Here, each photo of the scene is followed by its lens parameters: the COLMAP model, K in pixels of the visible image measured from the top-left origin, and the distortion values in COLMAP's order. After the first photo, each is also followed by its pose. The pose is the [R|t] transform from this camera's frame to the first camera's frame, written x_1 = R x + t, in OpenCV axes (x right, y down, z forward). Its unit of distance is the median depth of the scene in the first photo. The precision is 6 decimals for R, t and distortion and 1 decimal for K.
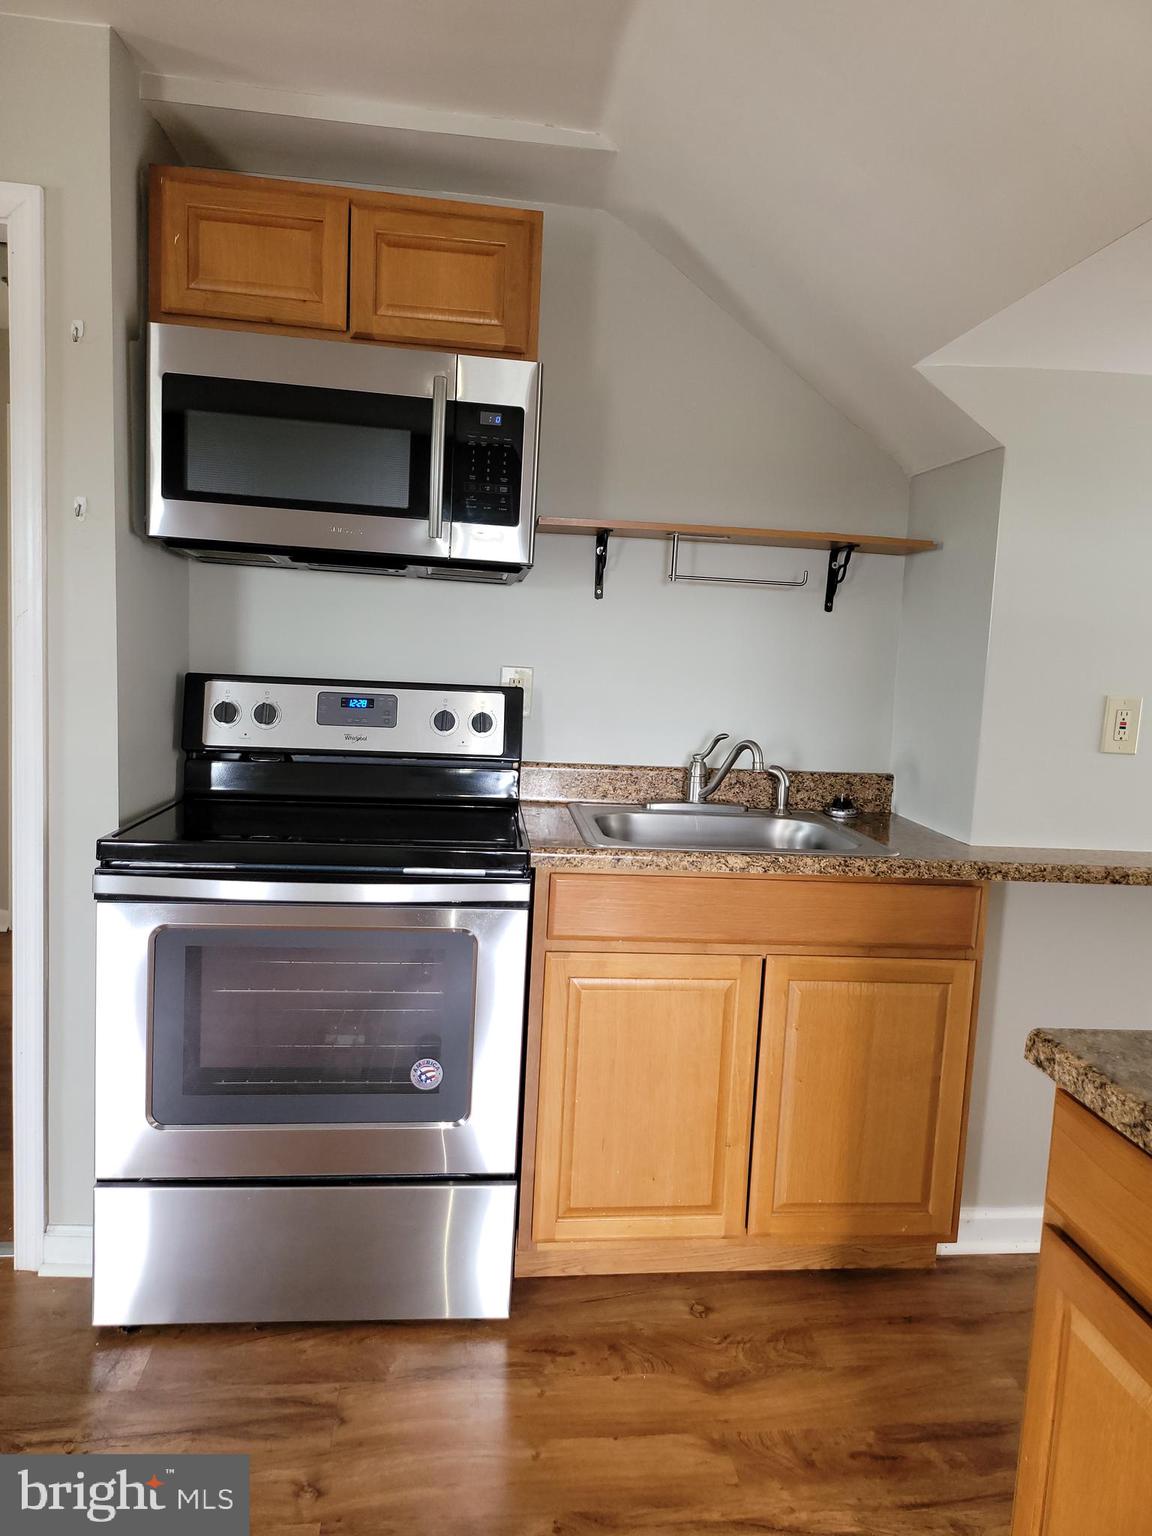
lens RADIAL K [[1149.9, 0, 581.1], [0, 1149.9, 762.8], [0, 0, 1]] dist [0.050771, 0.000814]
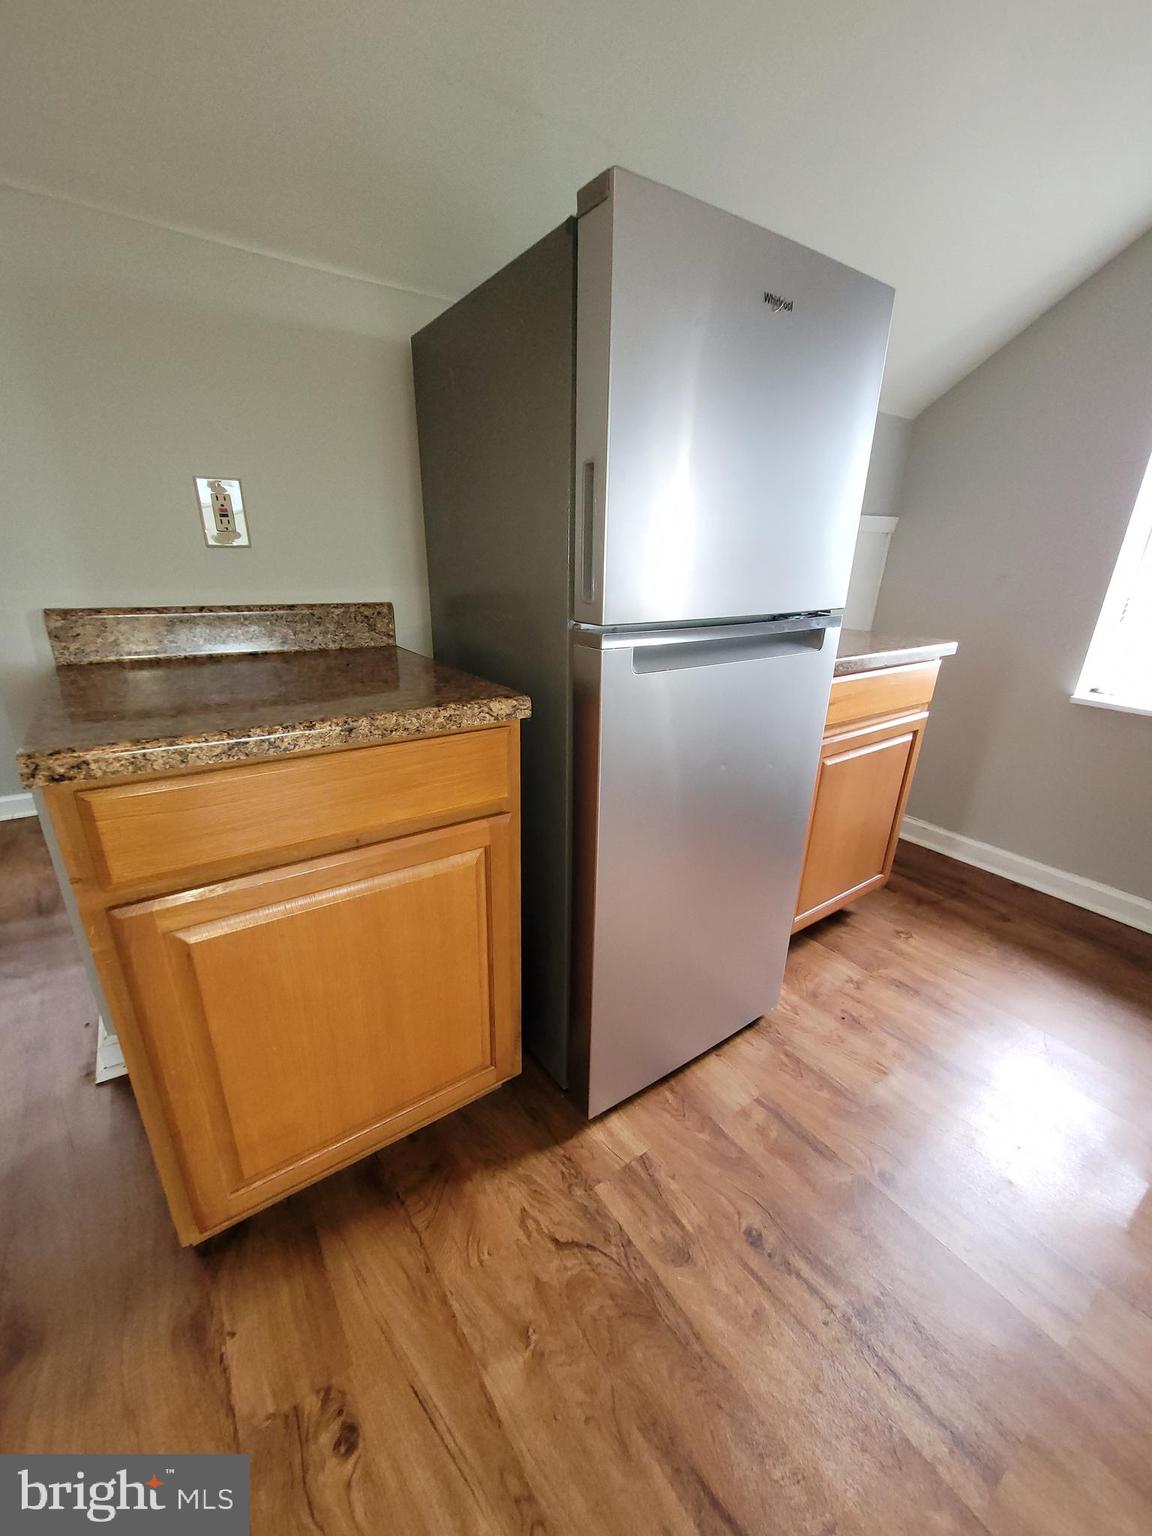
lens RADIAL K [[599.5, 0, 578.9], [0, 599.5, 770.5], [0, 0, 1]] dist [-0.001206, -0.000123]
pose [[0.859491, -0.195890, 0.472126, -0.025114], [0.070437, 0.960230, 0.270181, 0.018532], [-0.506275, -0.198963, 0.839106, 0.612072]]
